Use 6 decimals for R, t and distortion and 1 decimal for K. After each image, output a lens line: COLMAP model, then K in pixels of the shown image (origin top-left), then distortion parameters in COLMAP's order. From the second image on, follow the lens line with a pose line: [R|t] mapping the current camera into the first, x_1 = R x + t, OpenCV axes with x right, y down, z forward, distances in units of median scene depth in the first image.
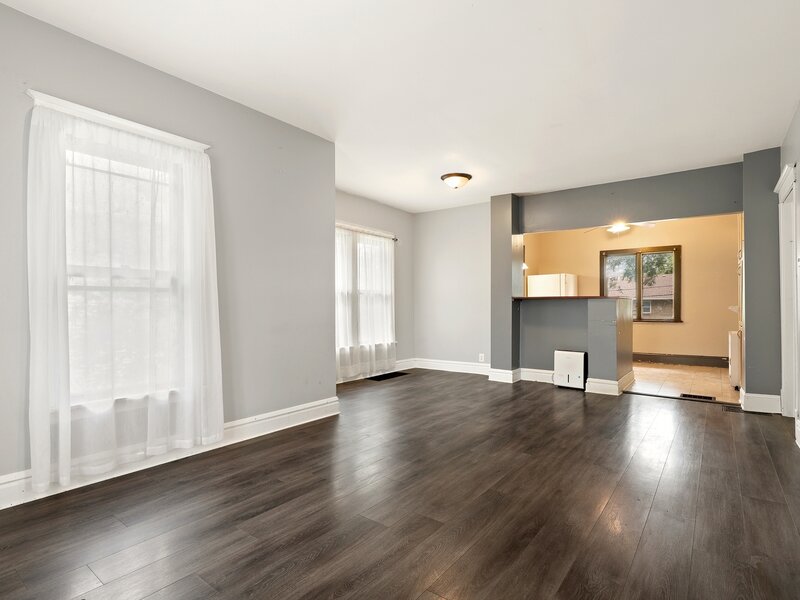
lens RADIAL K [[415.0, 0, 399.5], [0, 415.0, 305.2], [0, 0, 1]] dist [-0.010780, -0.000520]
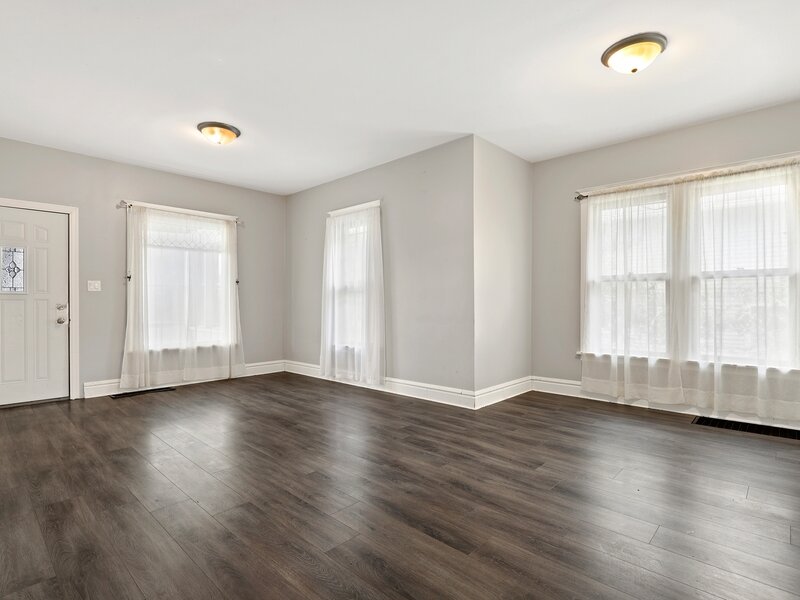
lens RADIAL K [[415.0, 0, 416.8], [0, 415.0, 299.4], [0, 0, 1]] dist [-0.010780, -0.000520]
pose [[-0.079439, -0.003502, -0.996834, 0.846327], [0.007919, 0.999960, -0.004144, 0.005103], [0.996808, -0.008224, -0.079408, 0.953797]]
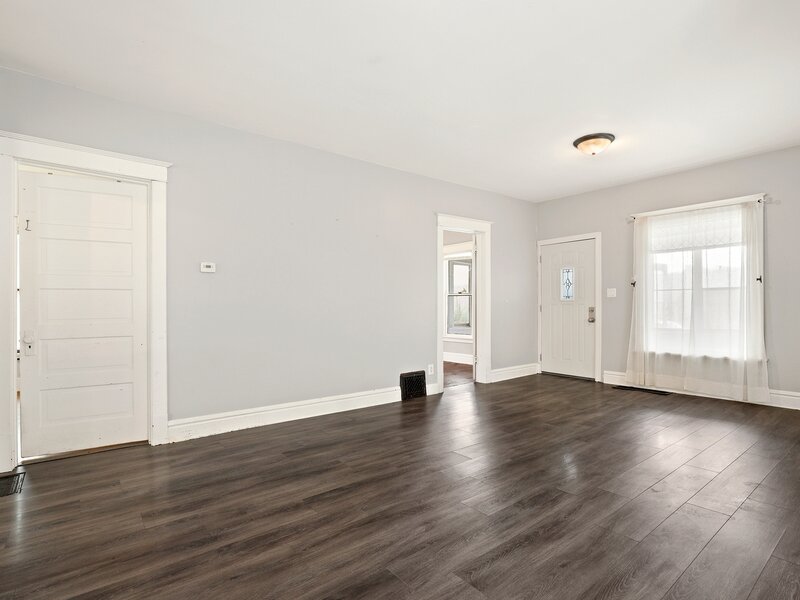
lens RADIAL K [[415.0, 0, 399.3], [0, 415.0, 305.8], [0, 0, 1]] dist [-0.010780, -0.000520]
pose [[-0.969375, 0.008126, 0.245451, 0.139222], [0.006717, 0.999956, -0.006576, 0.003995], [-0.245494, -0.004726, -0.969387, 1.497521]]
